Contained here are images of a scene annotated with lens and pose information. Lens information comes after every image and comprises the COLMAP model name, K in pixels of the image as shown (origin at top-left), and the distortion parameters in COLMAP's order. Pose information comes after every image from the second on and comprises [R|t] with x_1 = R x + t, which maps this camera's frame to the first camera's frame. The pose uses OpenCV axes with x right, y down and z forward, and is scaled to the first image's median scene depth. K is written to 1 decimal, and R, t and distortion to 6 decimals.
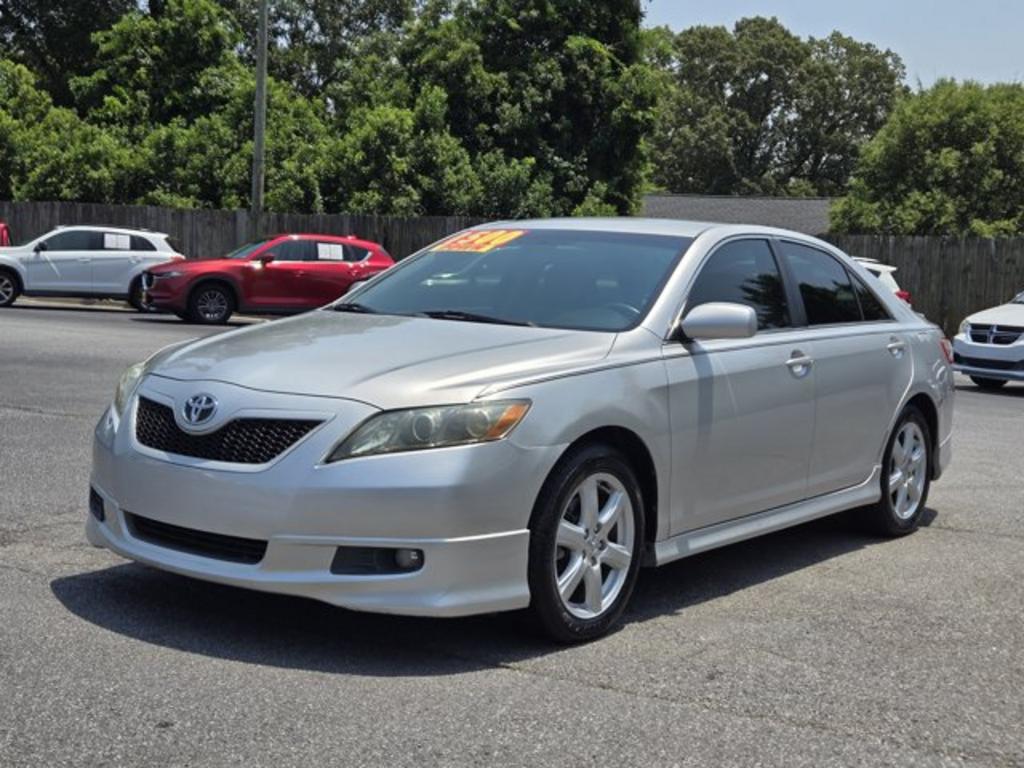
lens RADIAL K [[1346.2, 0, 512.0], [0, 1346.2, 384.0], [0, 0, 1]] dist [-0.014223, 0.014769]
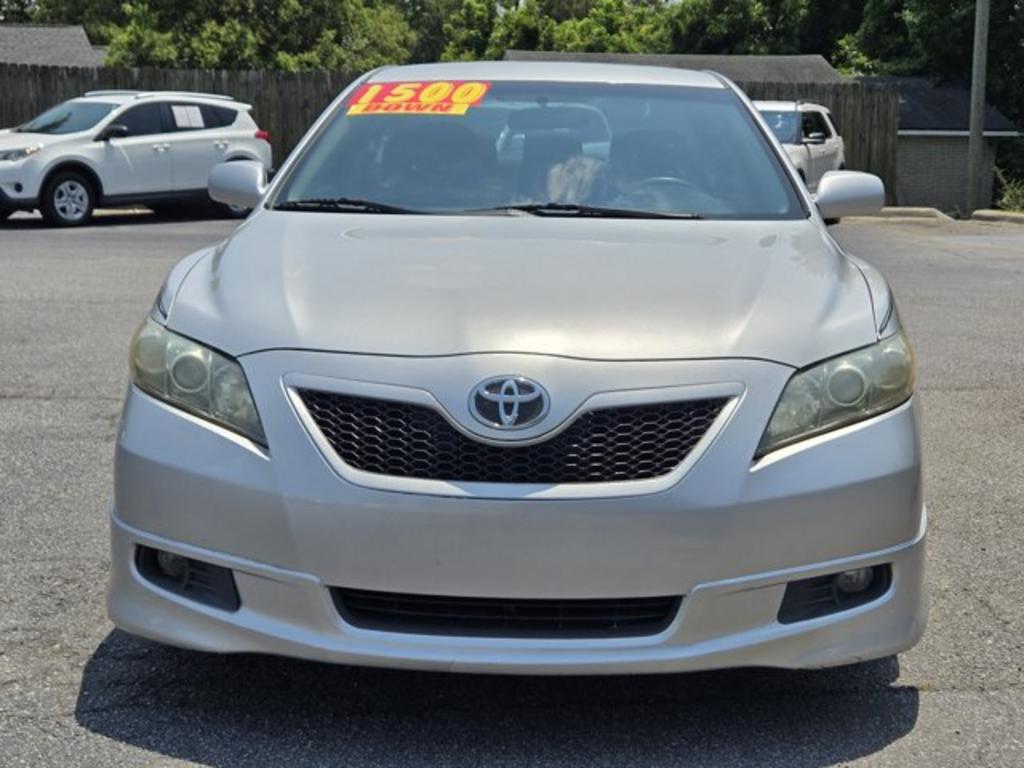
lens RADIAL K [[1346.2, 0, 512.0], [0, 1346.2, 384.0], [0, 0, 1]] dist [-0.014223, 0.014769]
pose [[0.807351, -0.136395, 0.574091, -0.110644], [0.064613, 0.987503, 0.143749, -0.014619], [-0.586523, -0.078962, 0.806074, 0.099766]]
